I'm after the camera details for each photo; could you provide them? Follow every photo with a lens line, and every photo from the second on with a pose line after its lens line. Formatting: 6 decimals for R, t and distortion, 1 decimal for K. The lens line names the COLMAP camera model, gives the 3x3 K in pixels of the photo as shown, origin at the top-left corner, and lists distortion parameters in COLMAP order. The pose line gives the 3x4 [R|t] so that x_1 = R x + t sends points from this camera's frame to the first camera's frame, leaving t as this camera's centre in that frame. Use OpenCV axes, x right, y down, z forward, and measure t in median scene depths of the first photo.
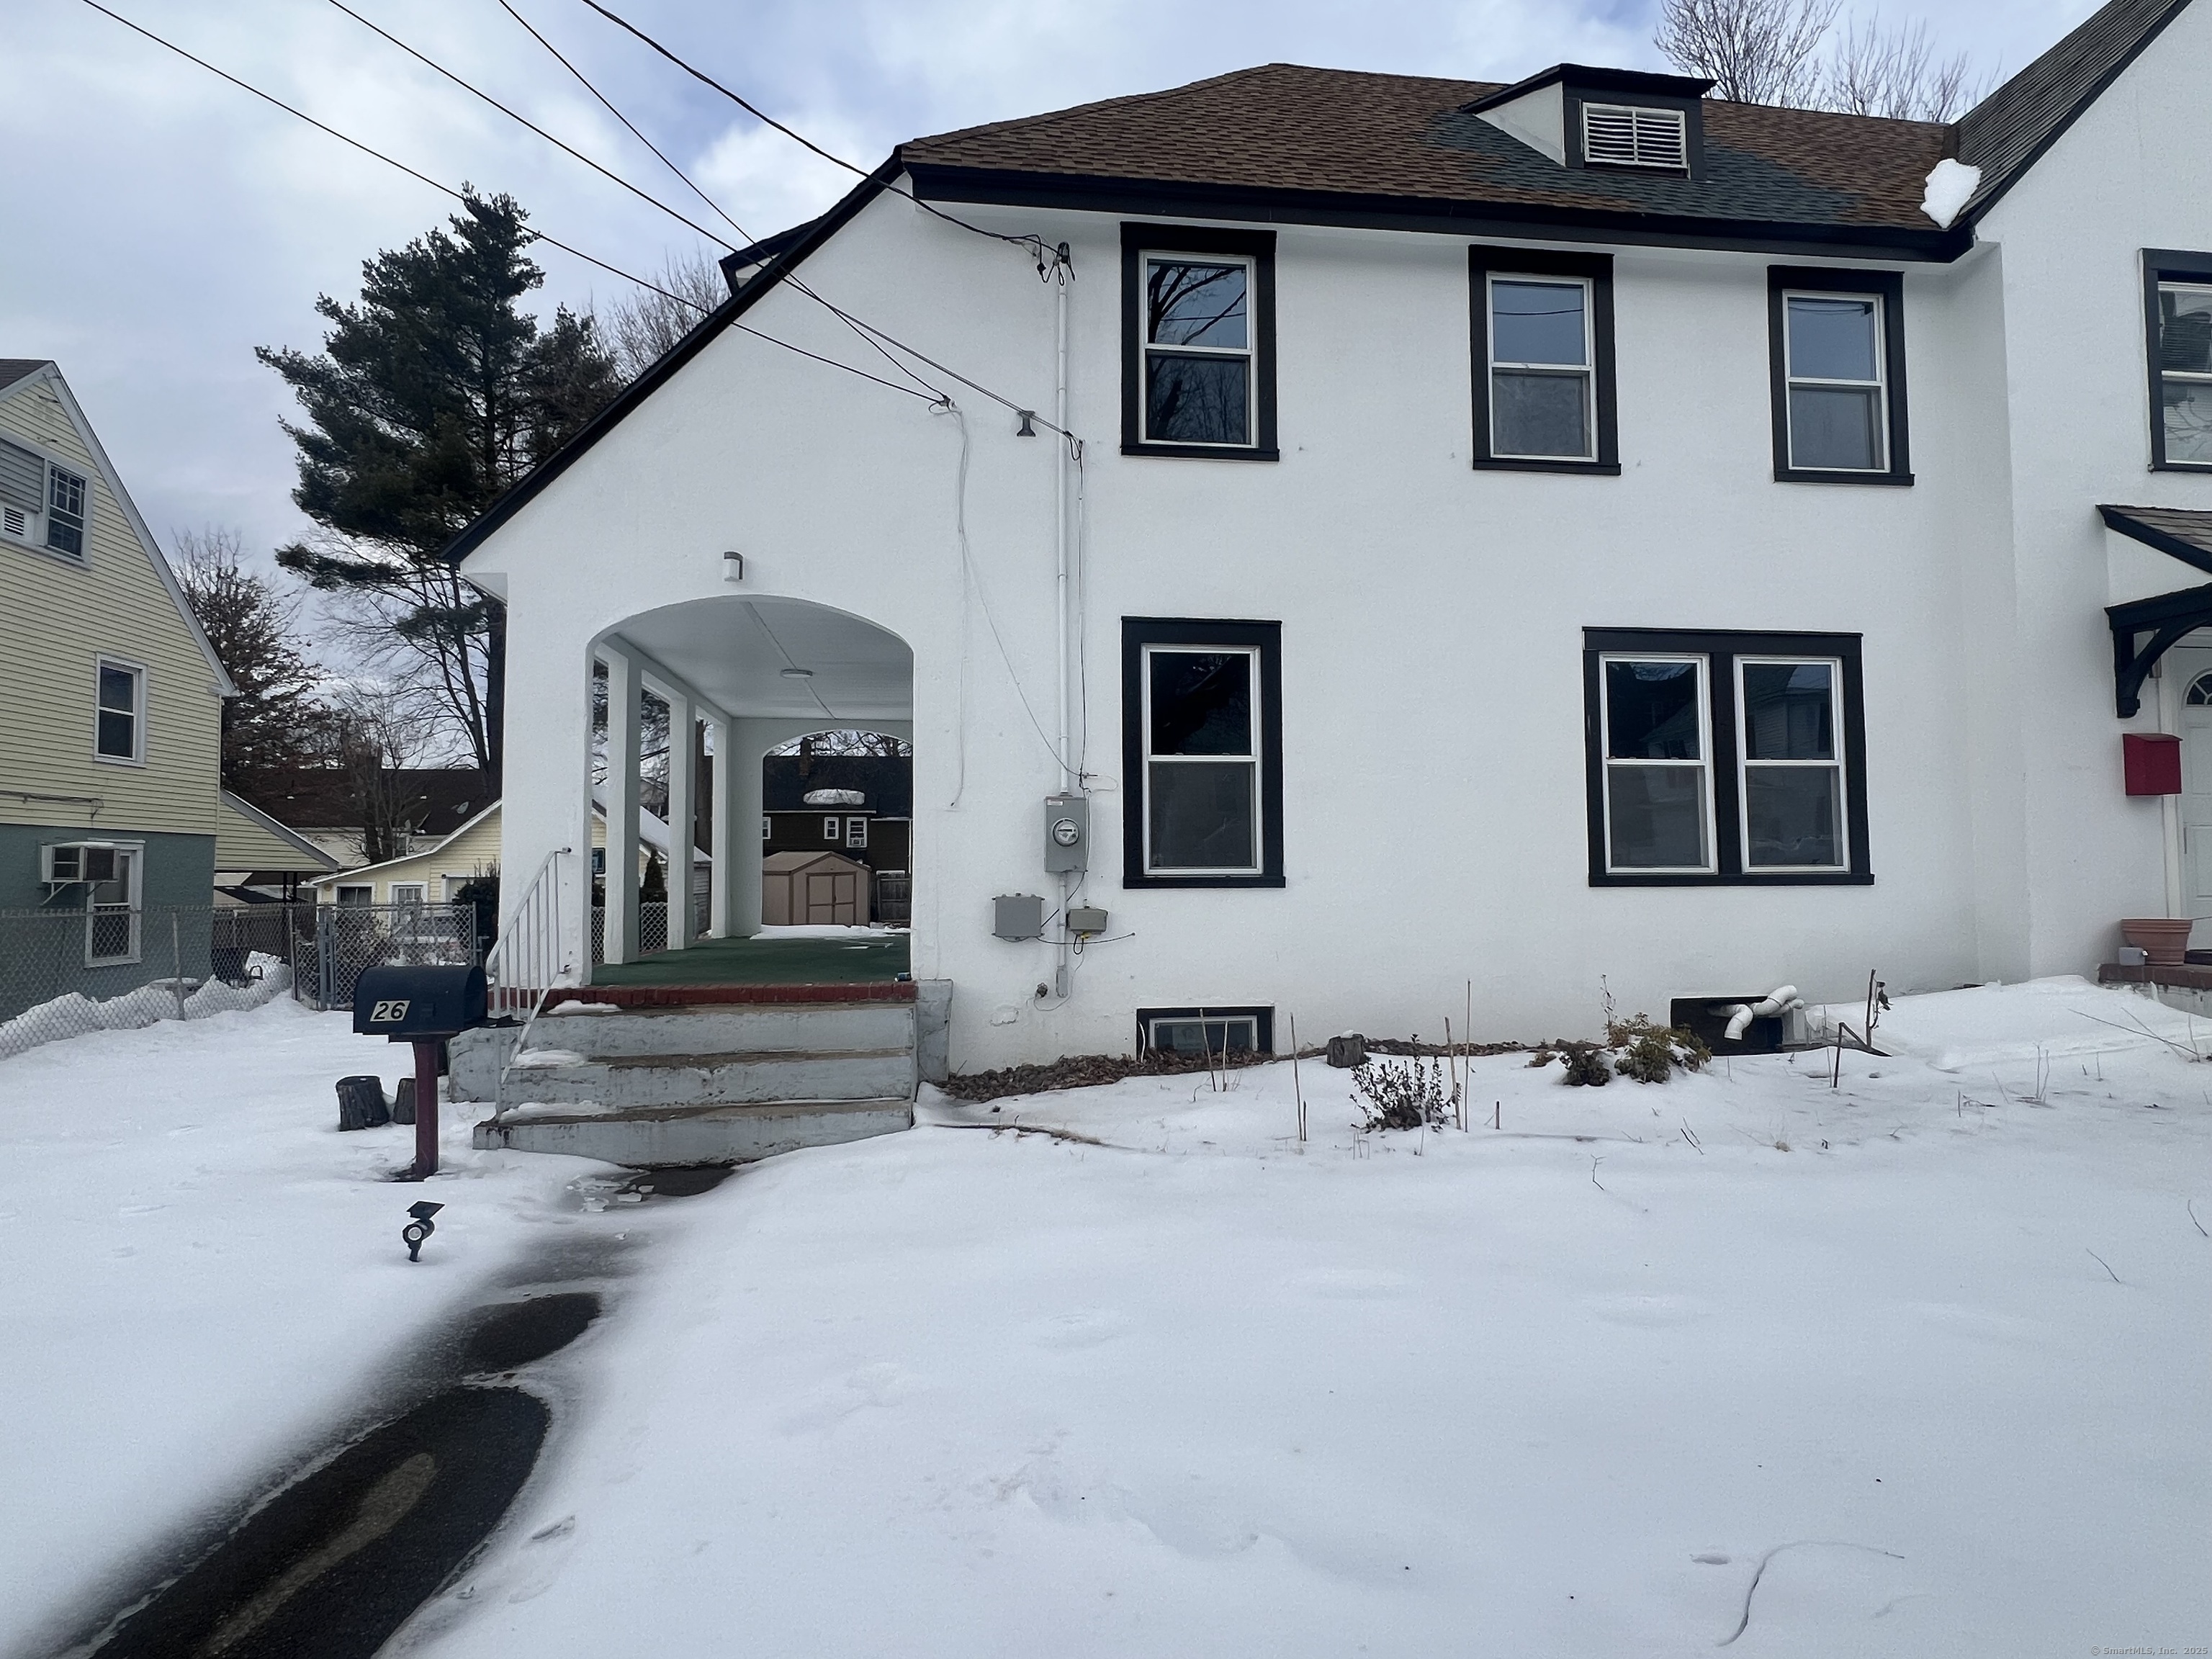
lens RADIAL K [[1151.9, 0, 1094.4], [0, 1151.9, 828.6], [0, 0, 1]] dist [-0.002335, 0.001405]
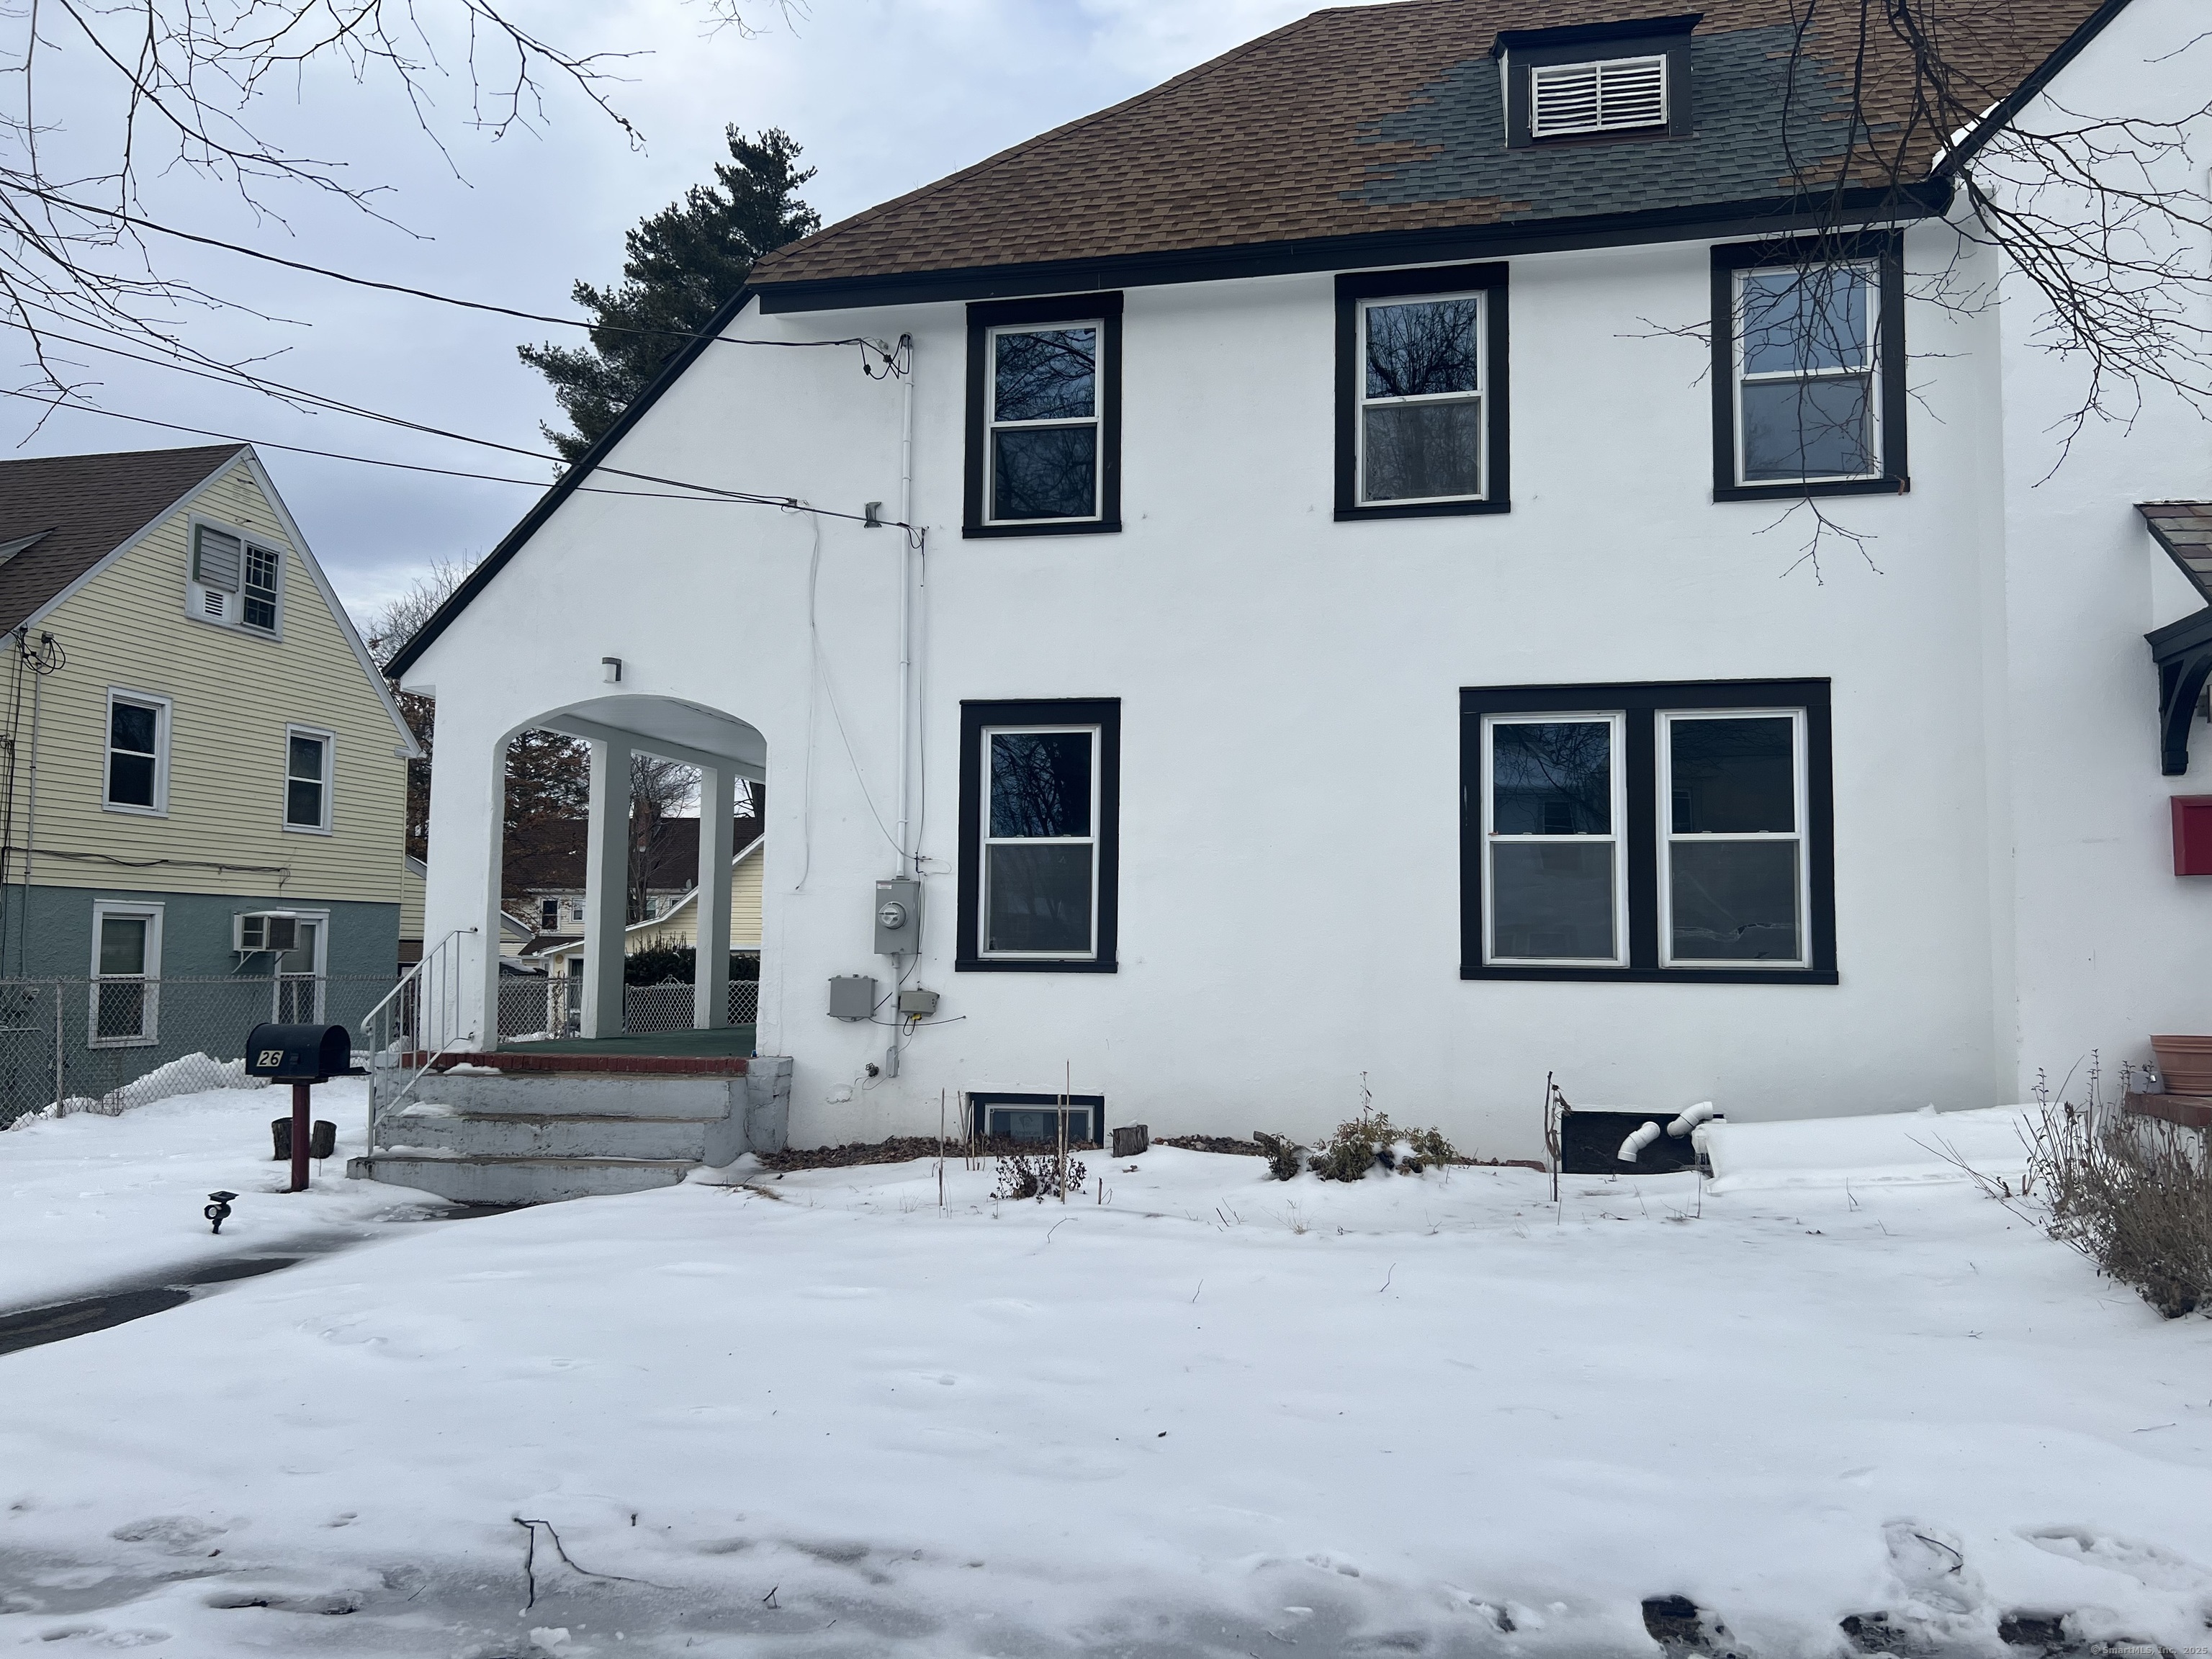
lens RADIAL K [[1655.4, 0, 1103.3], [0, 1655.4, 840.6], [0, 0, 1]] dist [0.082377, -0.126210]
pose [[0.944947, -0.008388, -0.327116, 0.586356], [-0.000348, 0.999645, -0.026640, -0.022163], [0.327223, 0.025287, 0.944609, -0.306255]]
